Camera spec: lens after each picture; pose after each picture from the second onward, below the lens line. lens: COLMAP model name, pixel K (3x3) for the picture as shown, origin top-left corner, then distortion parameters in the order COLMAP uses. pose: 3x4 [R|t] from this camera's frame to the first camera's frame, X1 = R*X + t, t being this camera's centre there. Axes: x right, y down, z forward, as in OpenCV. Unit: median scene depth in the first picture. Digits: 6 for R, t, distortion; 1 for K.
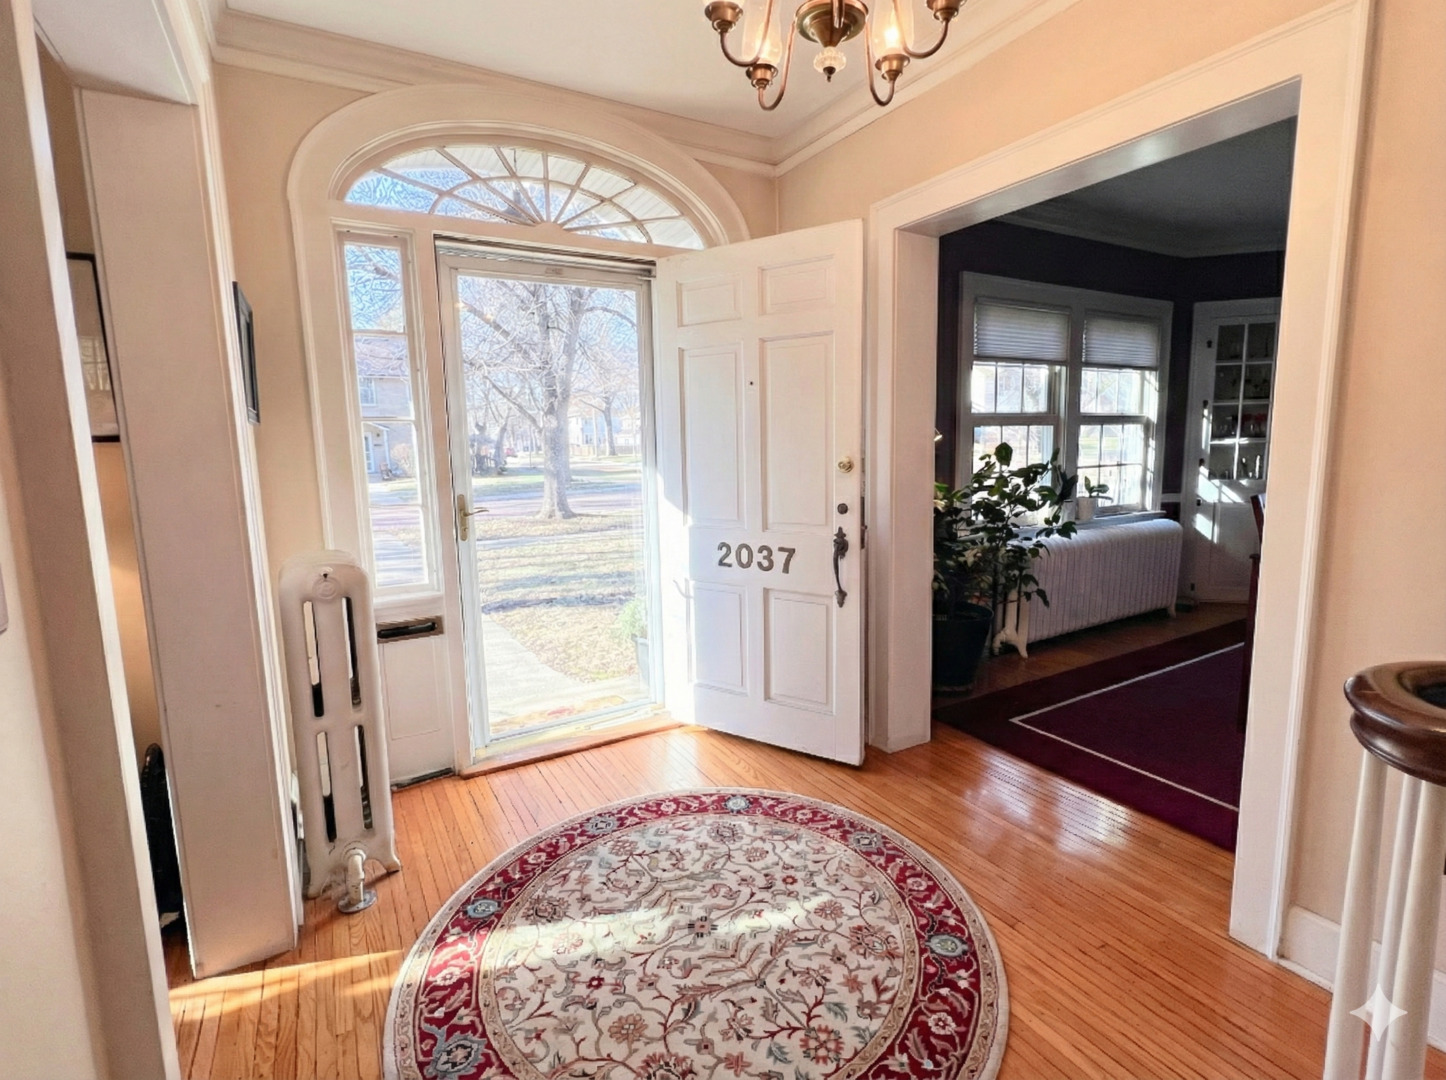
lens RADIAL K [[693.7, 0, 723.0], [0, 693.7, 540.0], [0, 0, 1]] dist [-0.017044, -0.000766]
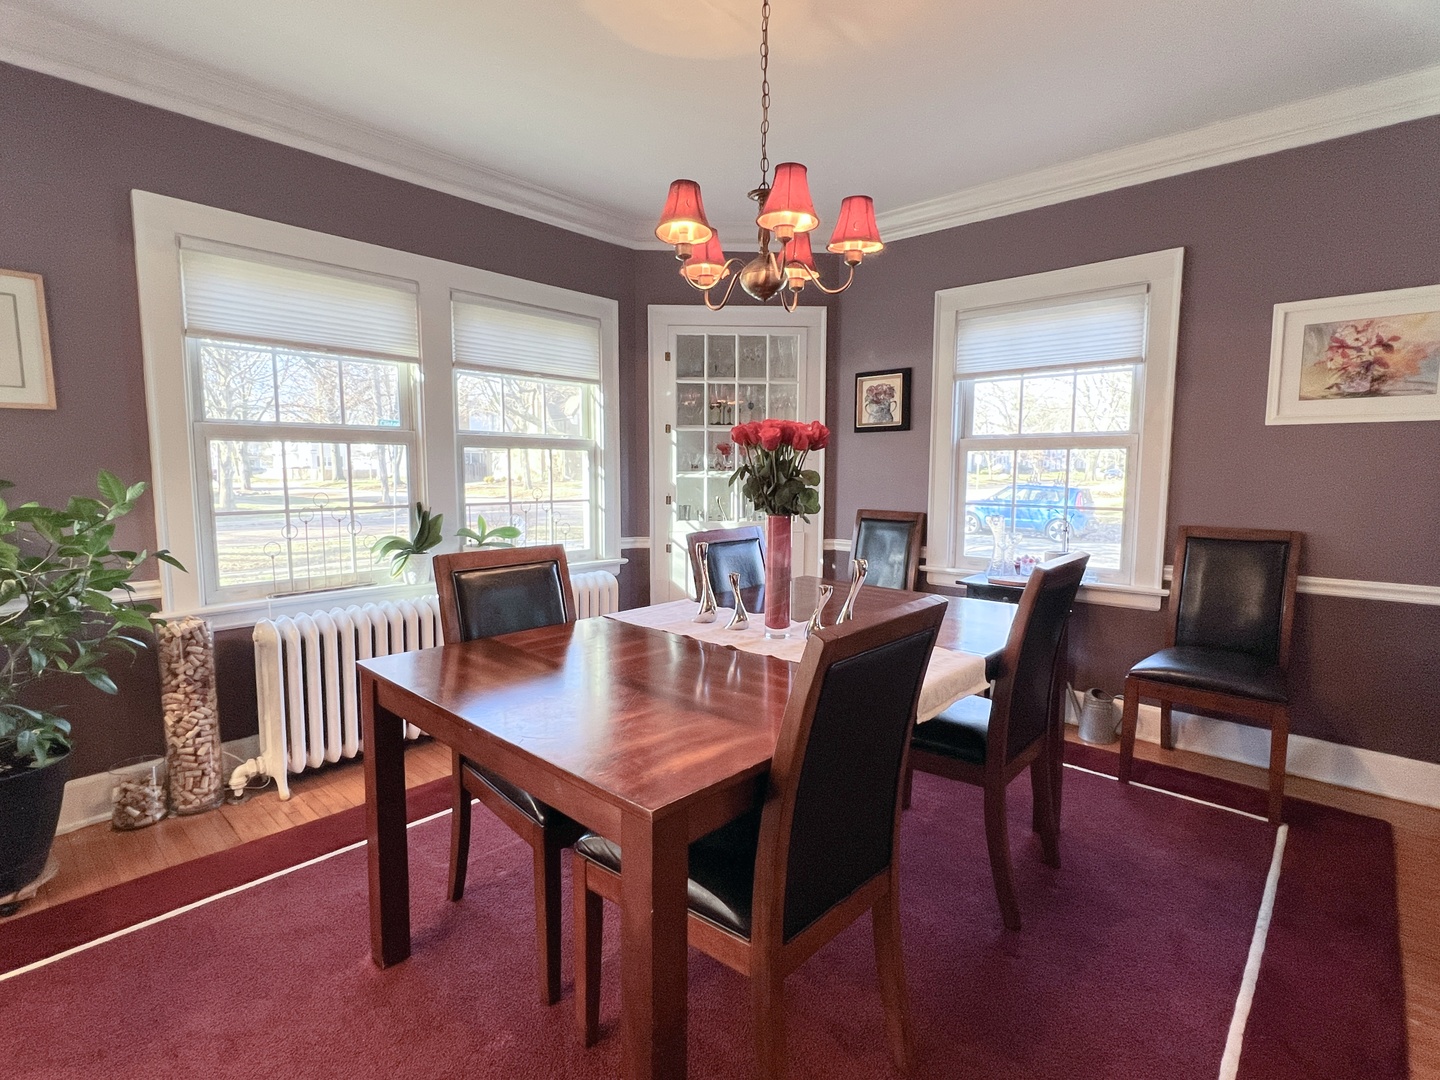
lens RADIAL K [[690.8, 0, 720.0], [0, 690.8, 540.0], [0, 0, 1]] dist [-0.017044, -0.000766]
pose [[0.953599, 0.000617, 0.301079, 0.525492], [0.012013, 0.999124, -0.040096, -0.034240], [-0.300840, 0.041853, 0.952756, 0.211688]]
